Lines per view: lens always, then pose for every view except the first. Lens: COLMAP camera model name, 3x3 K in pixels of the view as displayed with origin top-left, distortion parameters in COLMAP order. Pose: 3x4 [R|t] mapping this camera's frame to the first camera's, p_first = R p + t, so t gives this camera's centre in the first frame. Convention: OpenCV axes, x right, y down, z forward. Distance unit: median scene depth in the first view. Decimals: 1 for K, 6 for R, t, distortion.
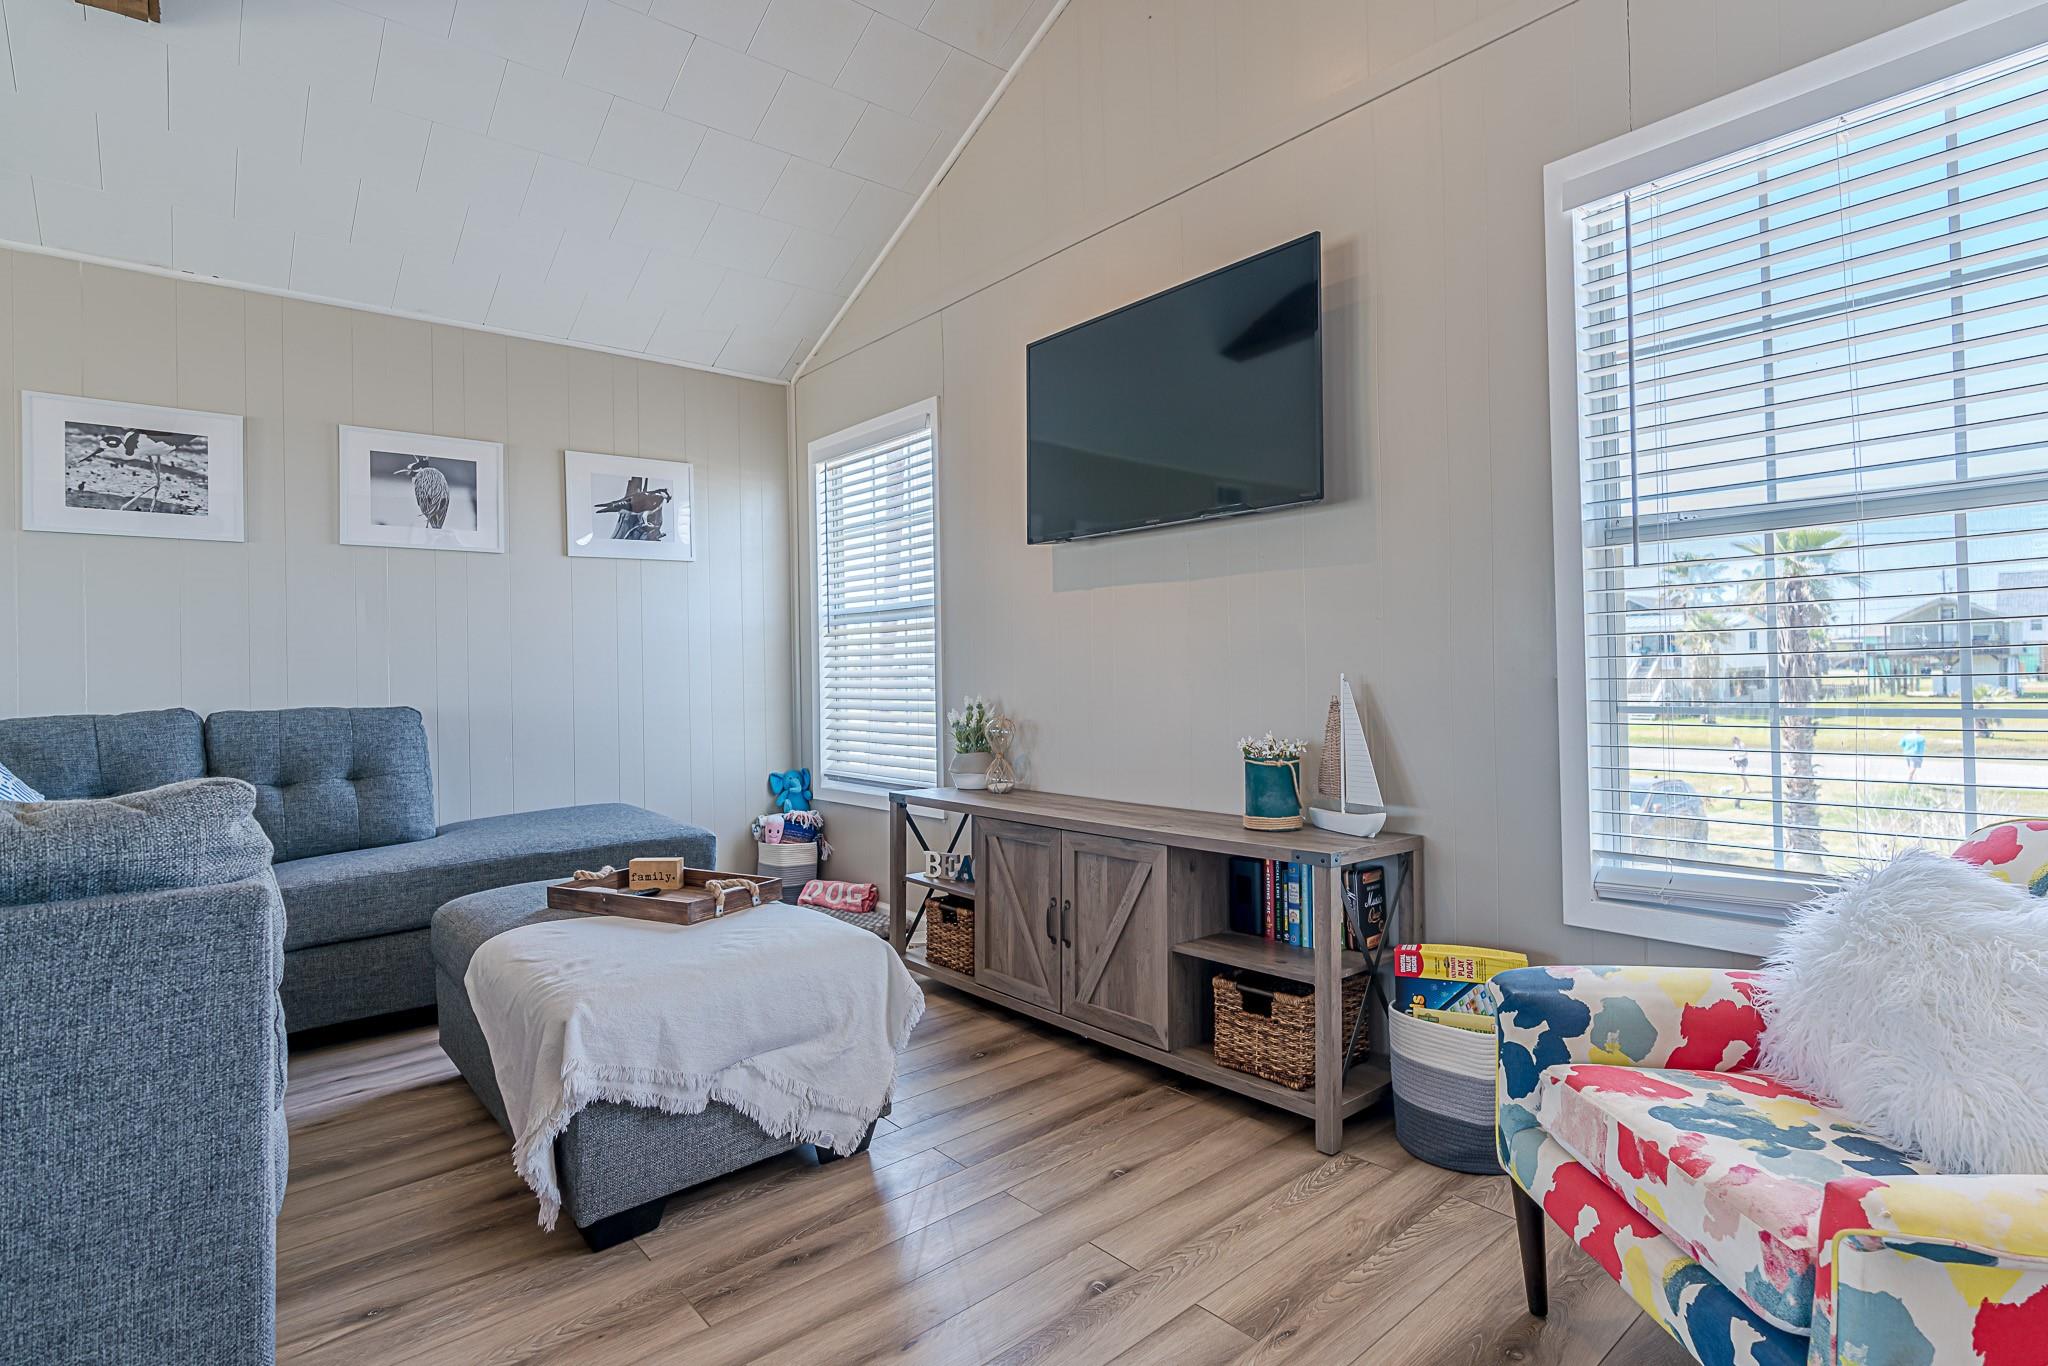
lens RADIAL K [[930.9, 0, 1021.0], [0, 930.9, 696.5], [0, 0, 1]] dist [-0.004805, 0.000481]
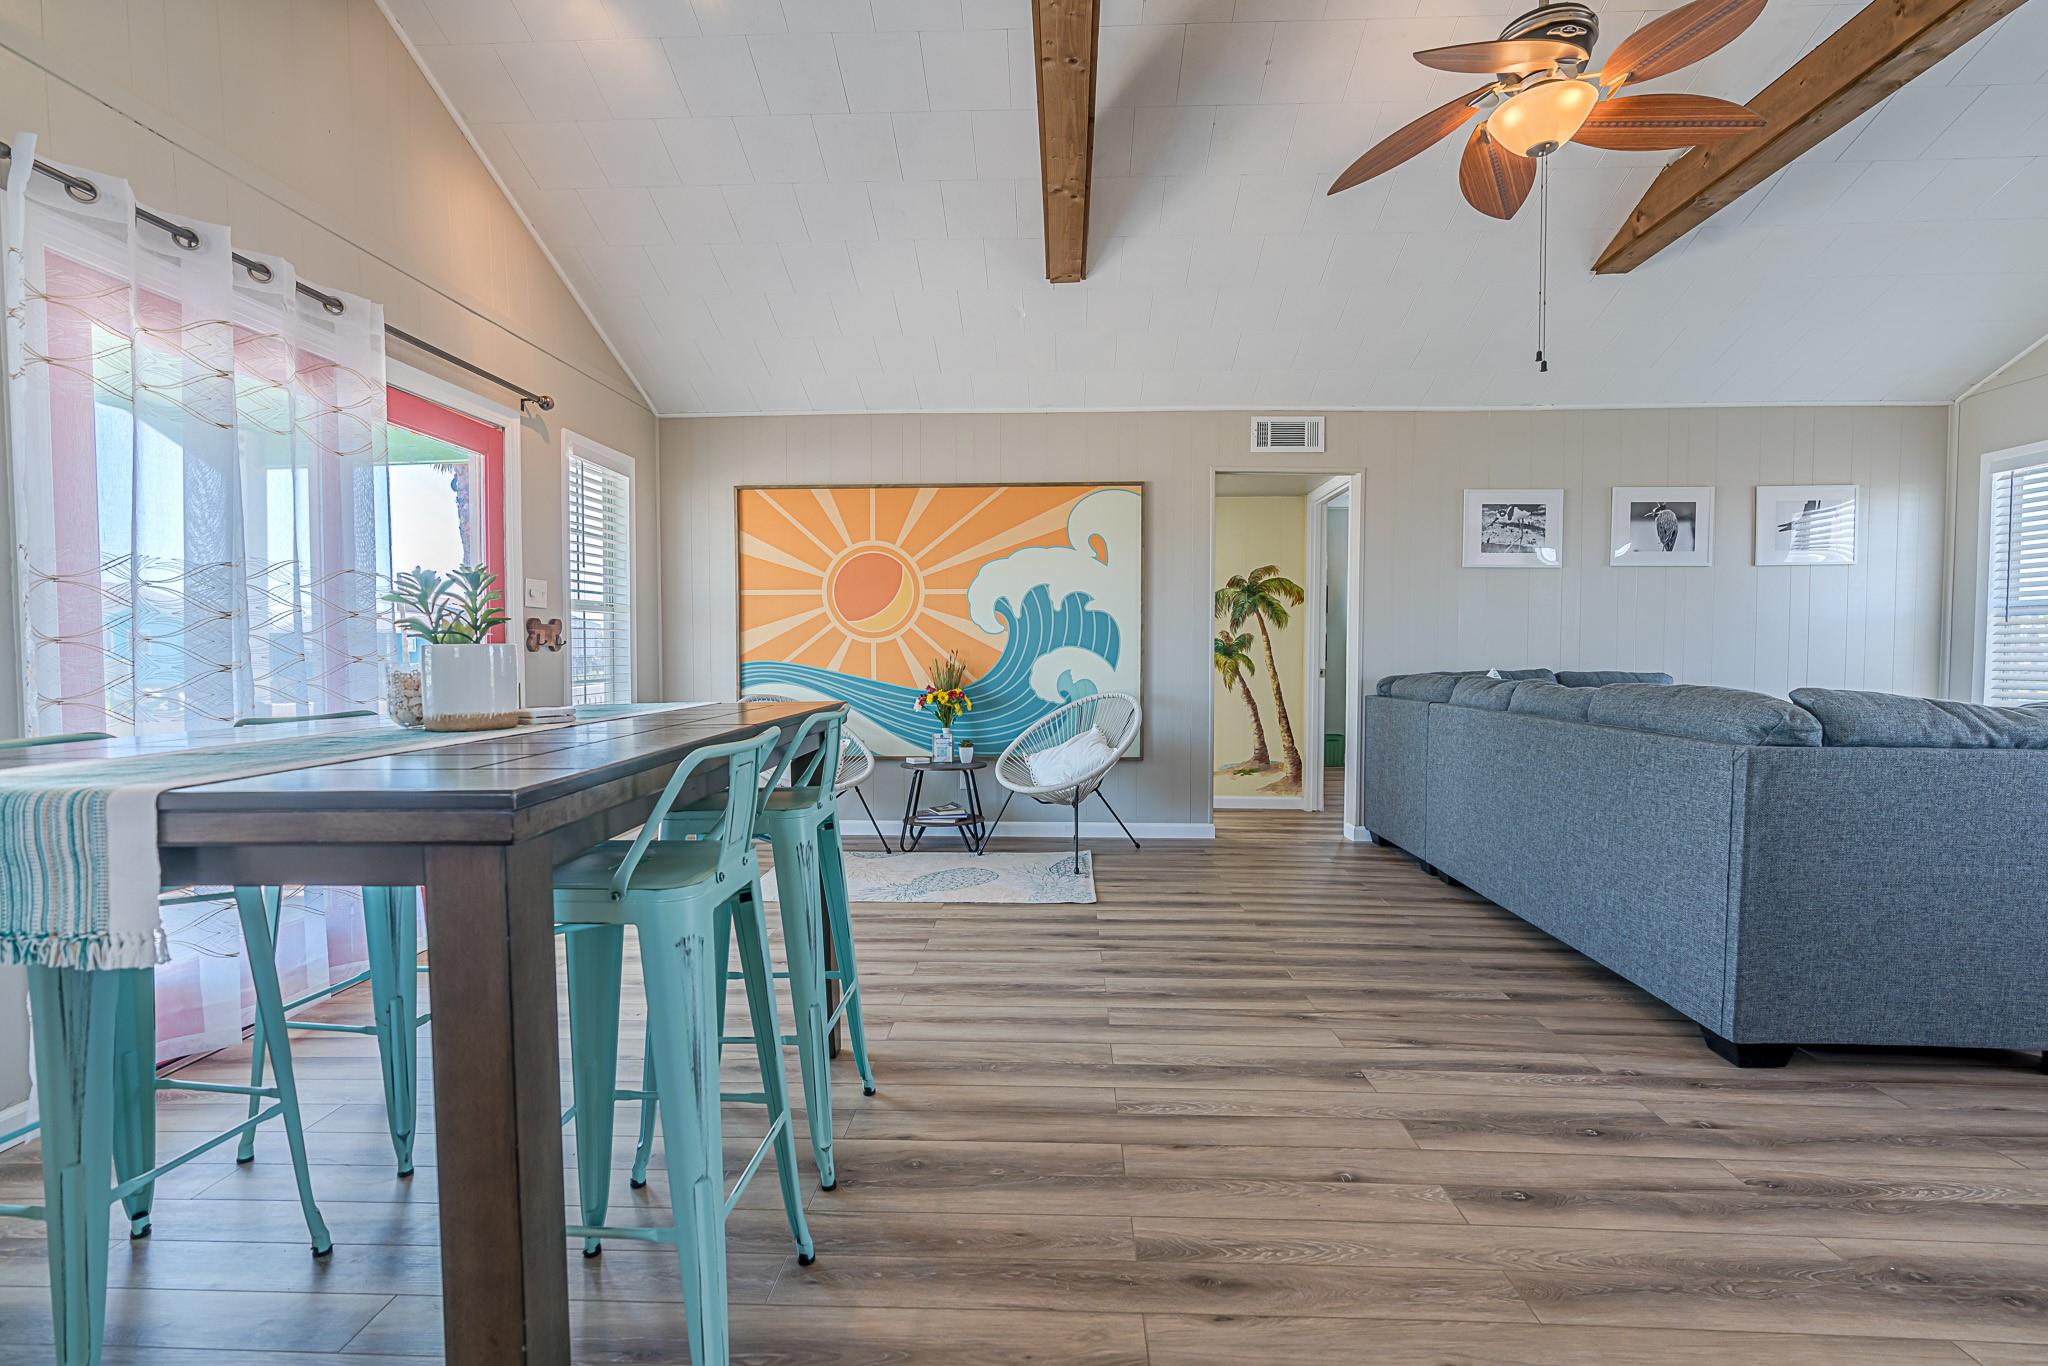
lens RADIAL K [[930.9, 0, 1021.0], [0, 930.9, 696.5], [0, 0, 1]] dist [-0.004805, 0.000481]
pose [[0.741020, 0.053964, -0.669311, -0.399624], [-0.040659, 0.998542, 0.035494, 0.035084], [0.670251, 0.000912, 0.742134, -0.759303]]
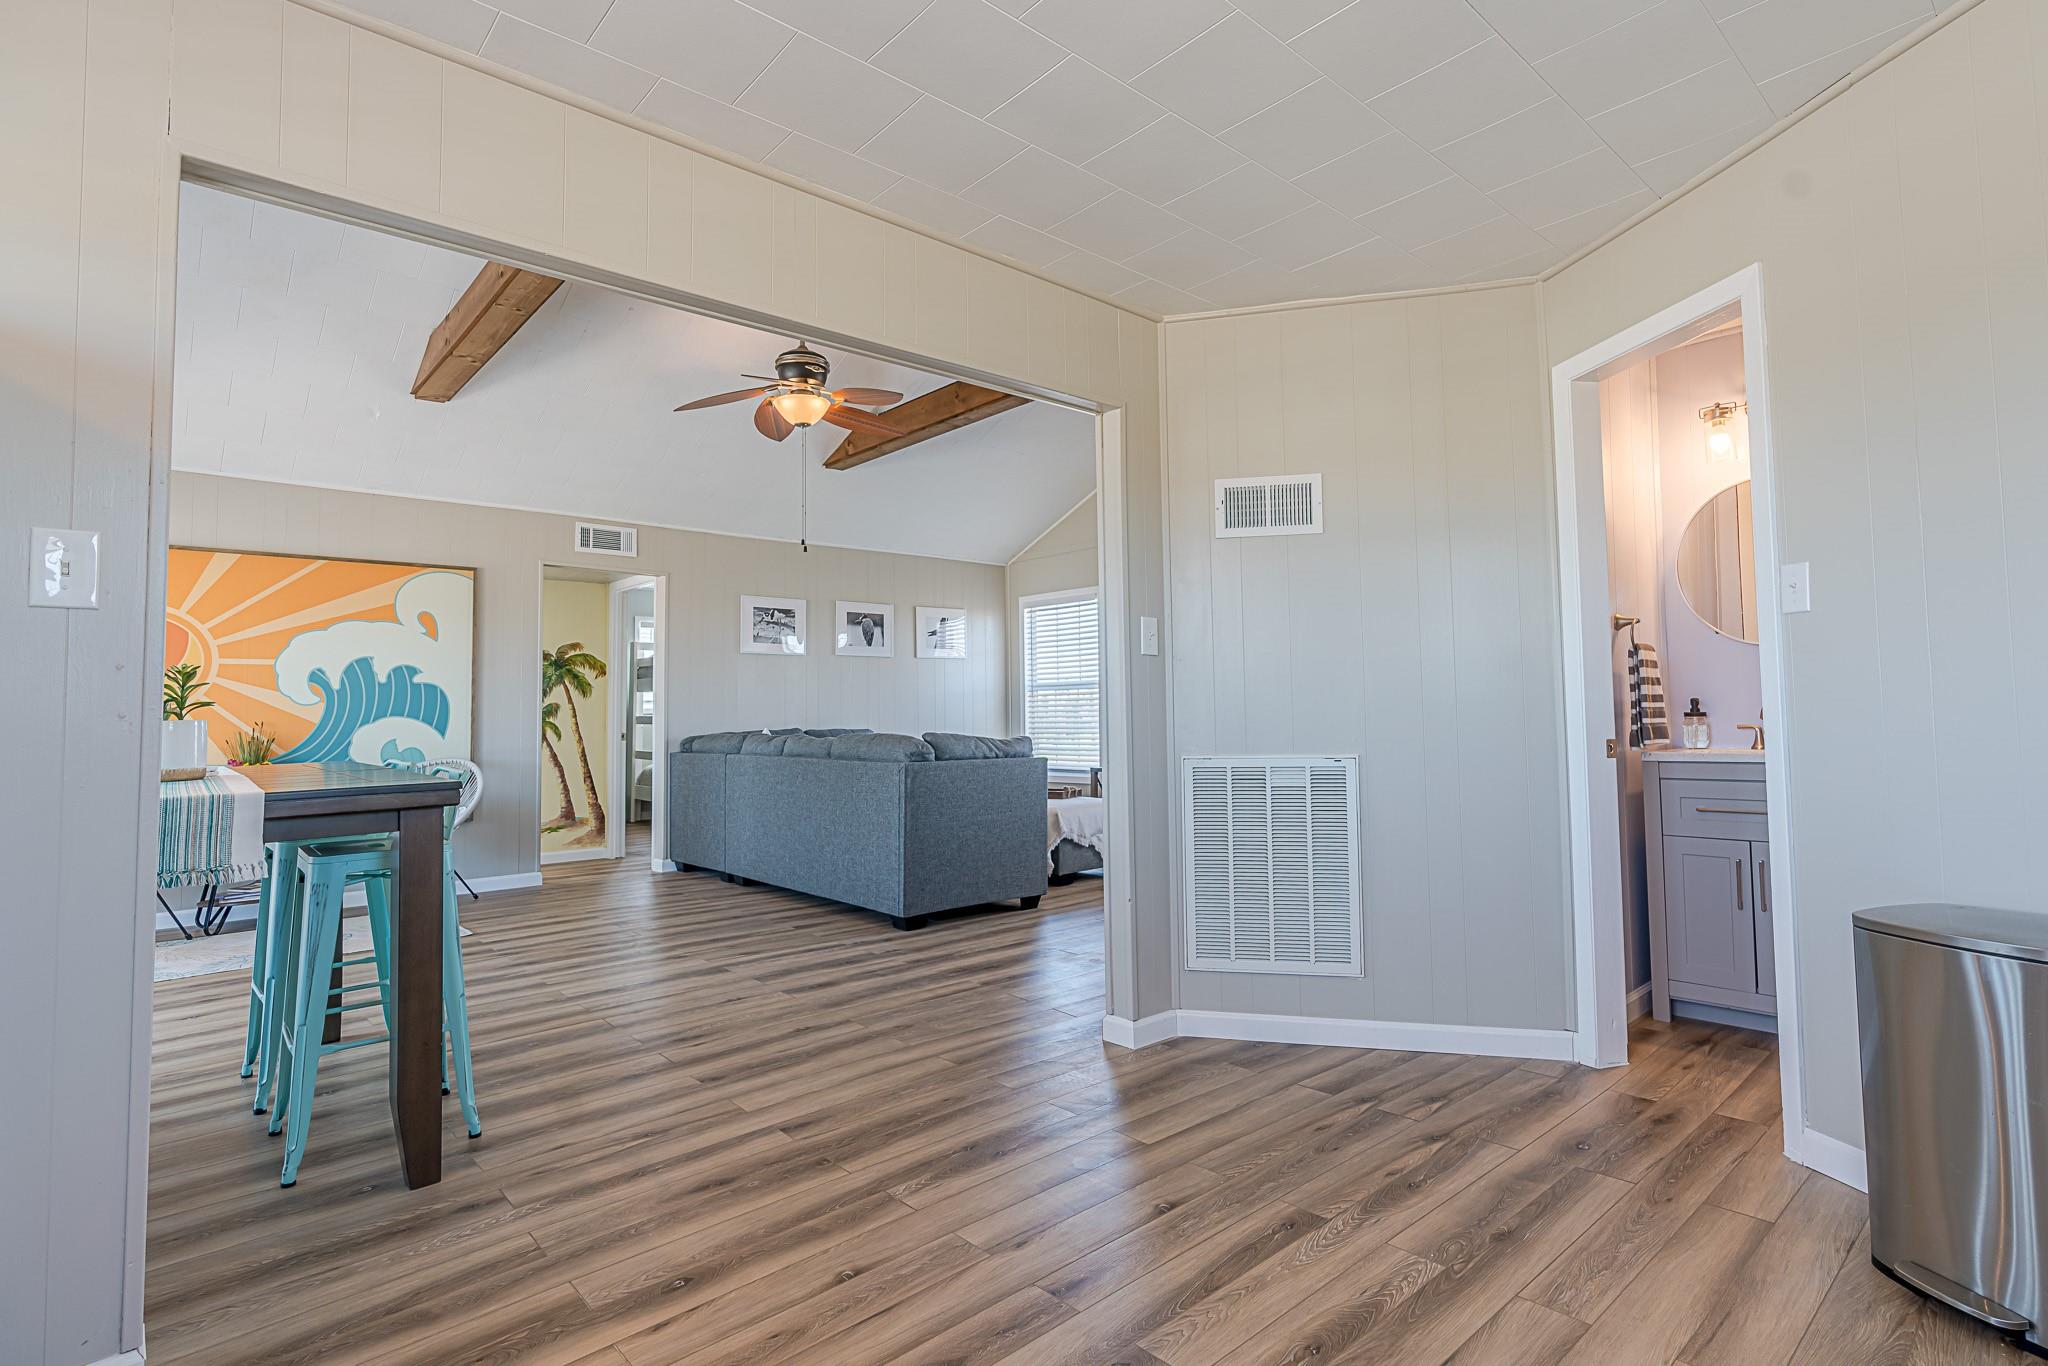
lens RADIAL K [[986.8, 0, 1020.1], [0, 986.8, 603.4], [0, 0, 1]] dist [-0.002478, -0.000174]
pose [[0.999766, 0.008875, 0.019741, -0.329493], [-0.005906, 0.989315, -0.145674, 0.051539], [-0.020823, 0.145523, 0.989136, -1.287815]]
